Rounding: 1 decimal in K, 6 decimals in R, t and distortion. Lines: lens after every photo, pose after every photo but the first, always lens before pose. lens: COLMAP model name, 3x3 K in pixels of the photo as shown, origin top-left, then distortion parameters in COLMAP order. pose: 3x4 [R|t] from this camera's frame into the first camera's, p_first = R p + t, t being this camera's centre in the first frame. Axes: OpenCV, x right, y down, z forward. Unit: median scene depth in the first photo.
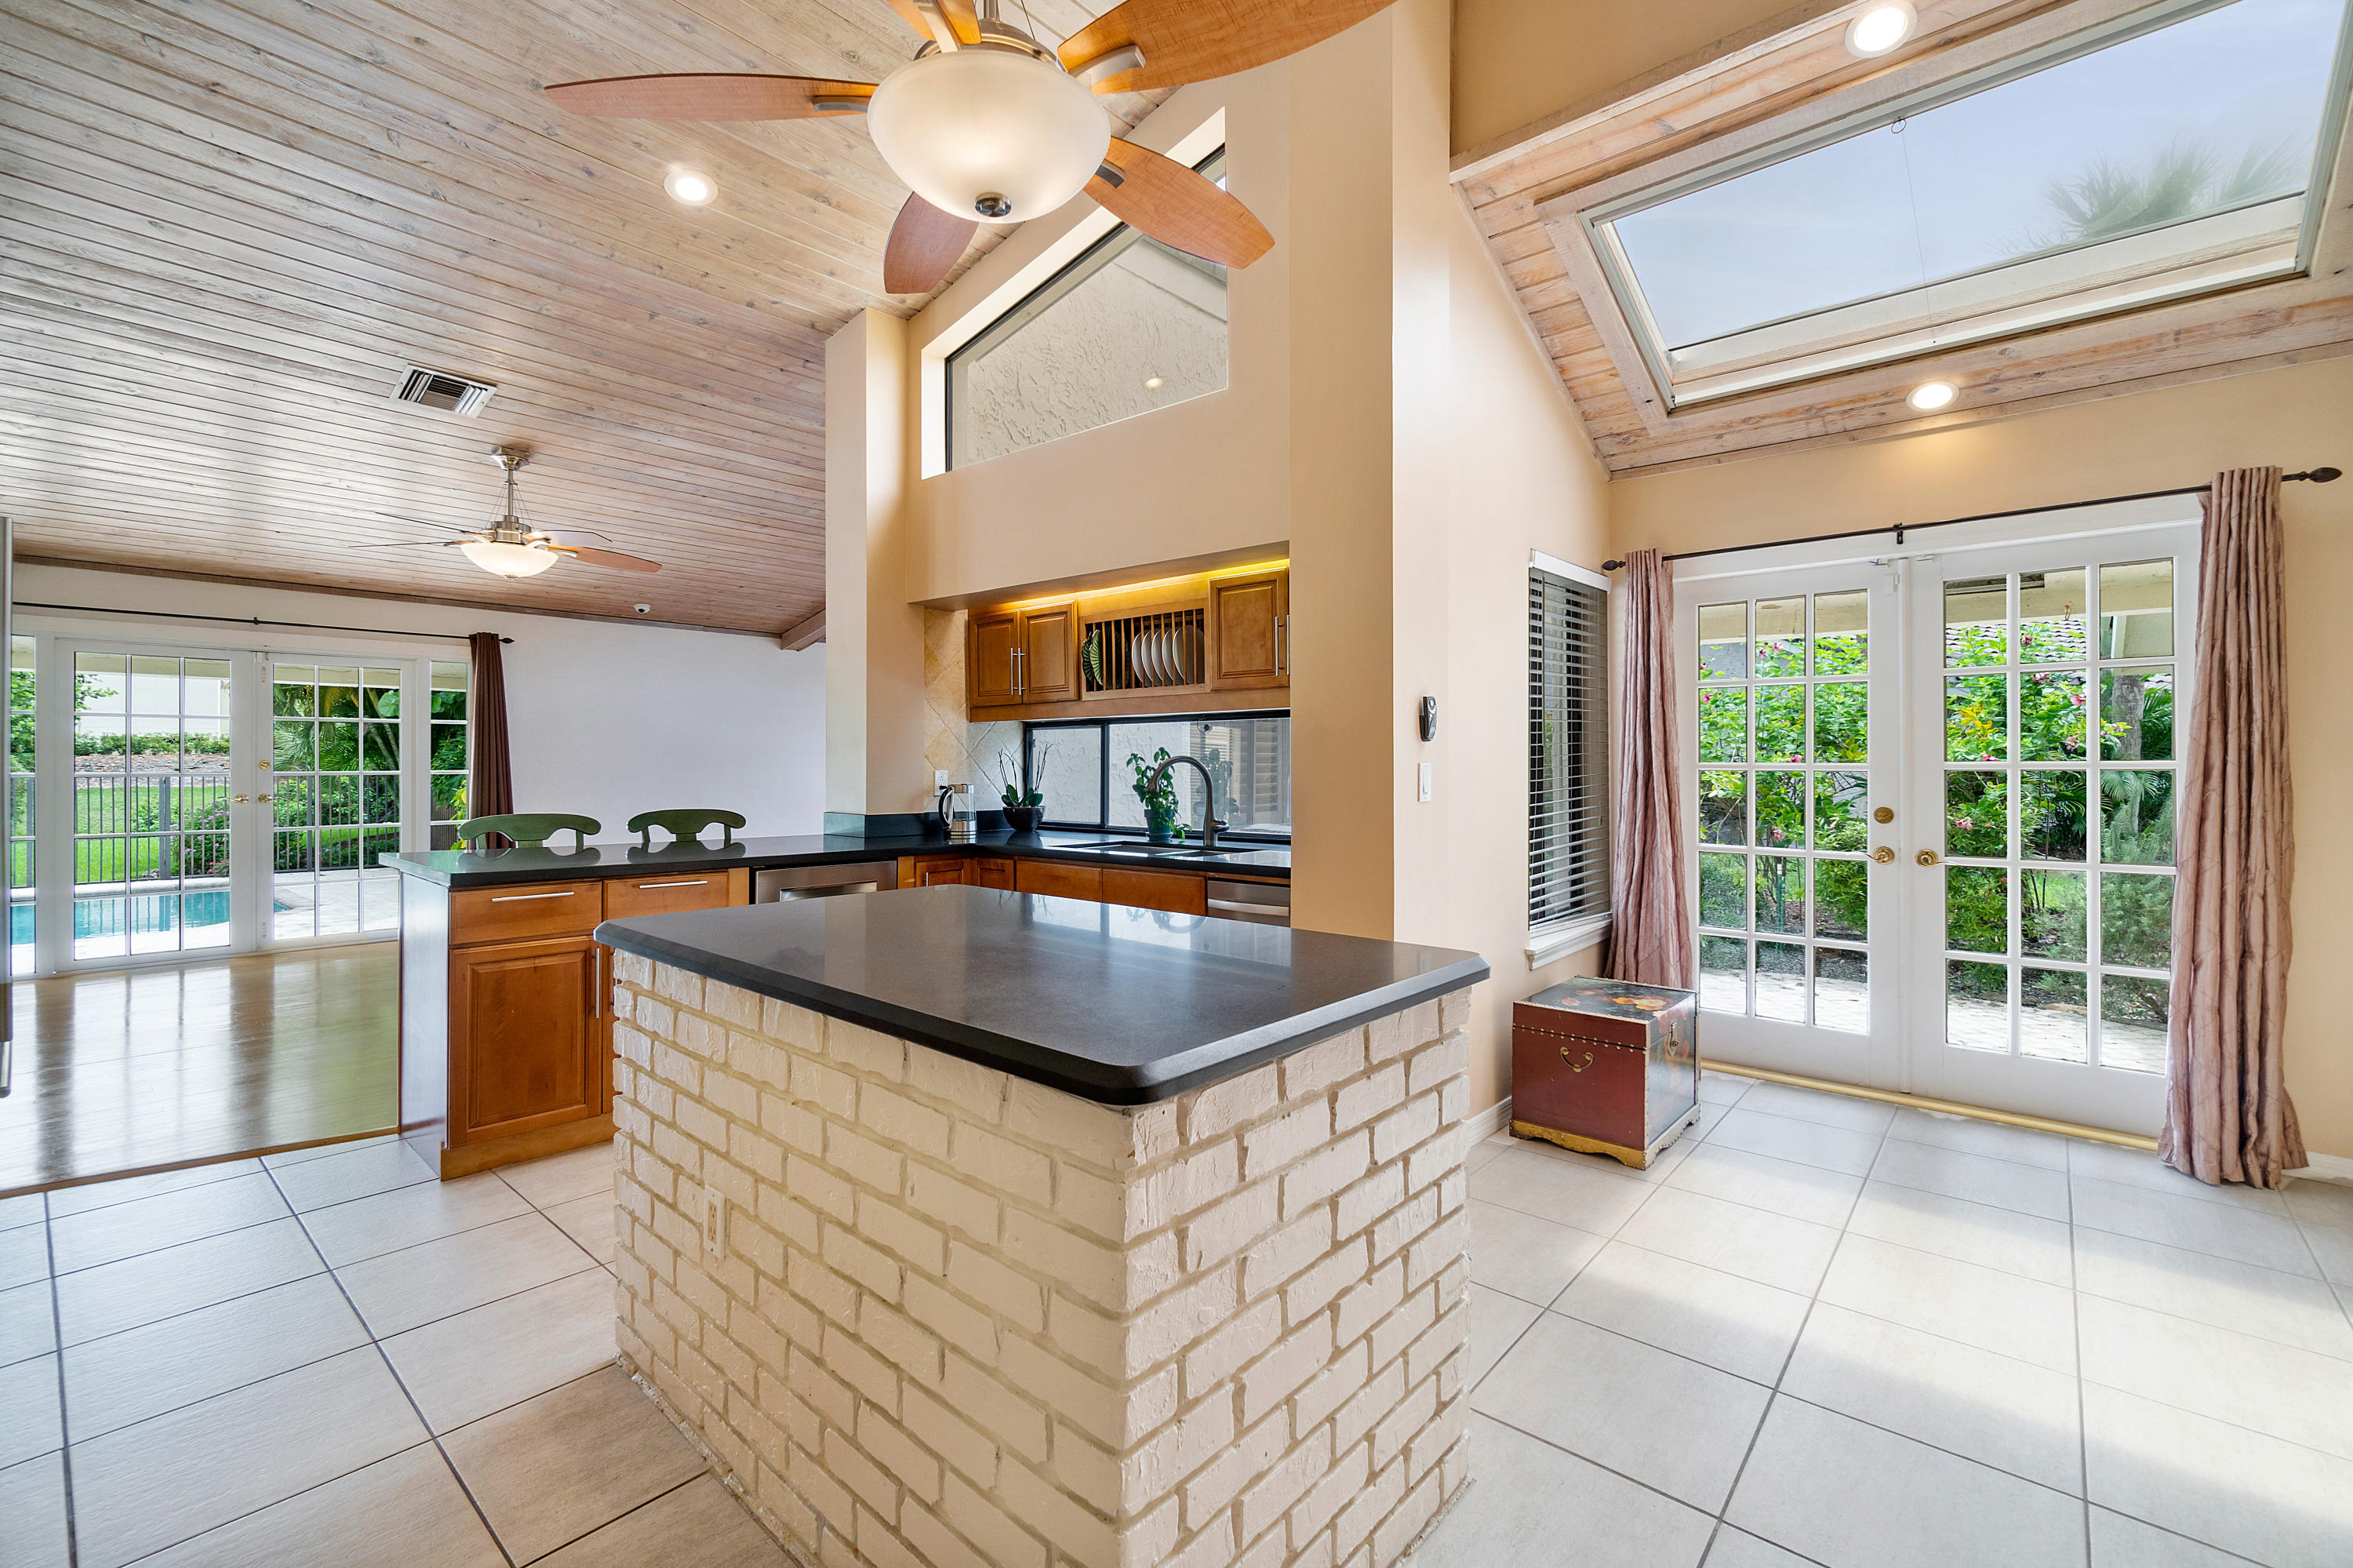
lens RADIAL K [[1006.6, 0, 1173.0], [0, 1006.6, 776.8], [0, 0, 1]] dist [-0.001828, -0.000079]
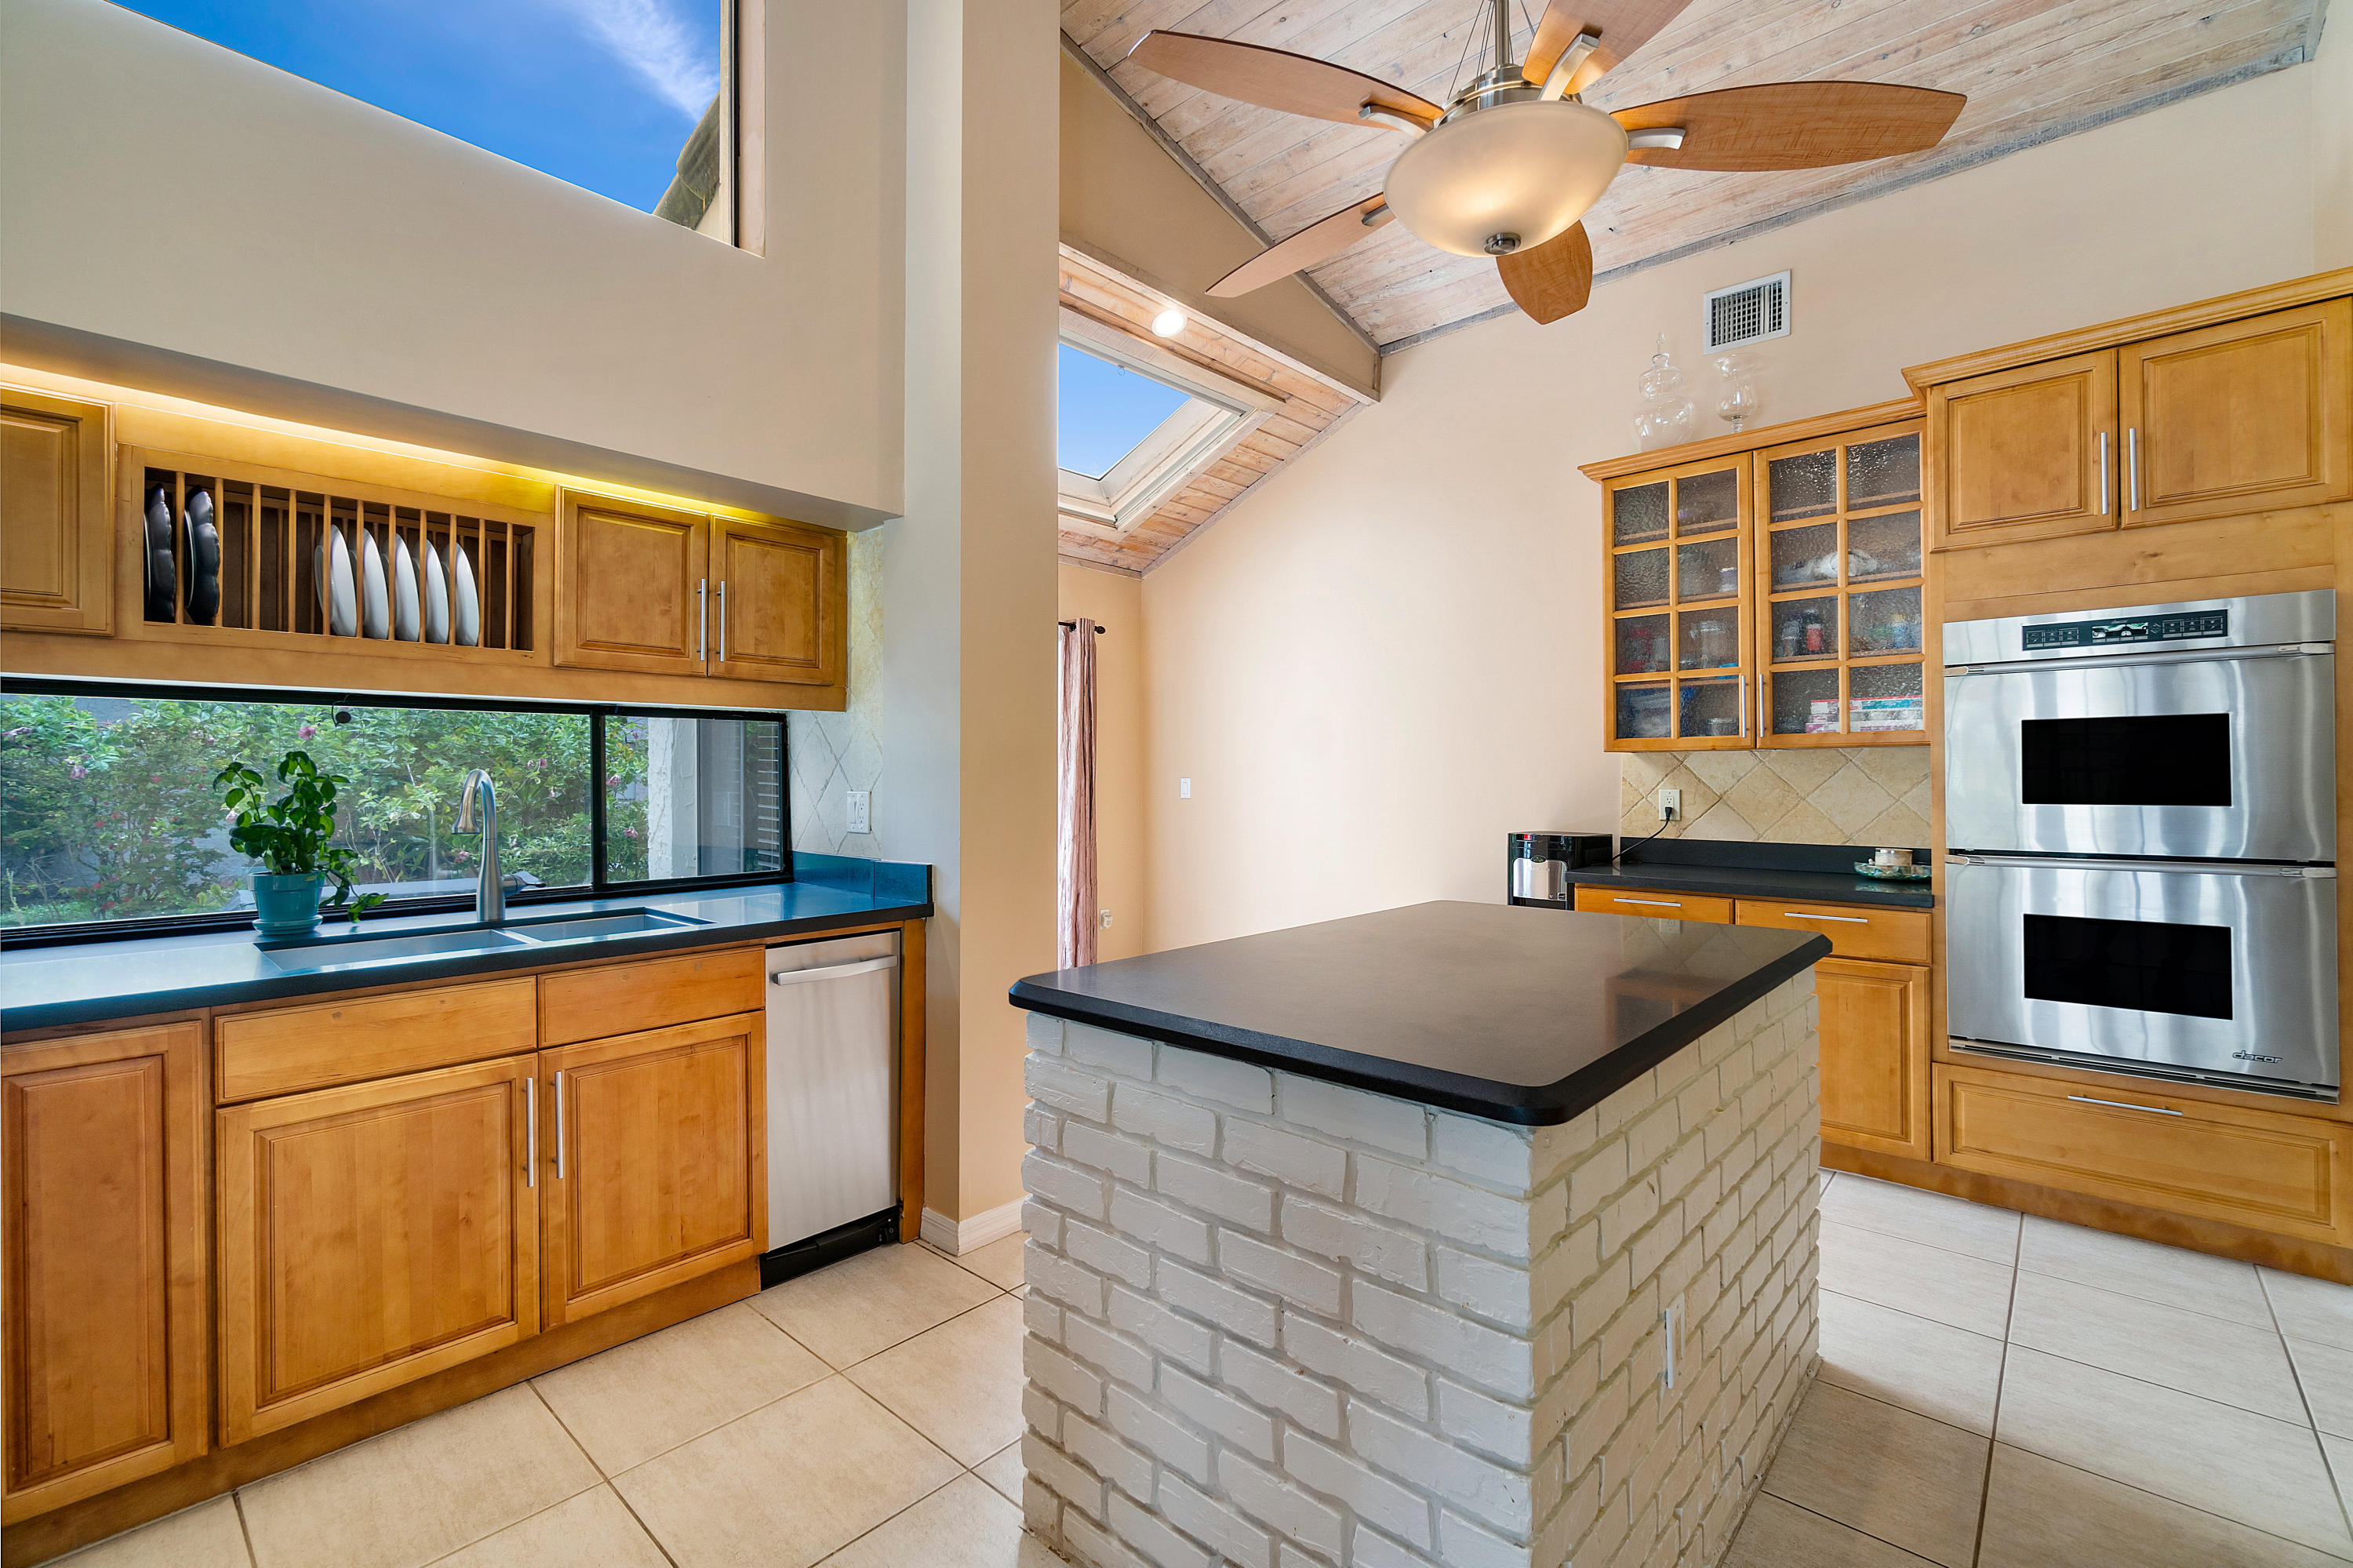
lens RADIAL K [[1006.6, 0, 1173.0], [0, 1006.6, 776.8], [0, 0, 1]] dist [-0.001828, -0.000079]
pose [[0.019264, -0.004063, 0.999806, -0.539746], [0.016265, 0.999861, 0.003750, -0.012076], [-0.999682, 0.016190, 0.019328, 0.572989]]
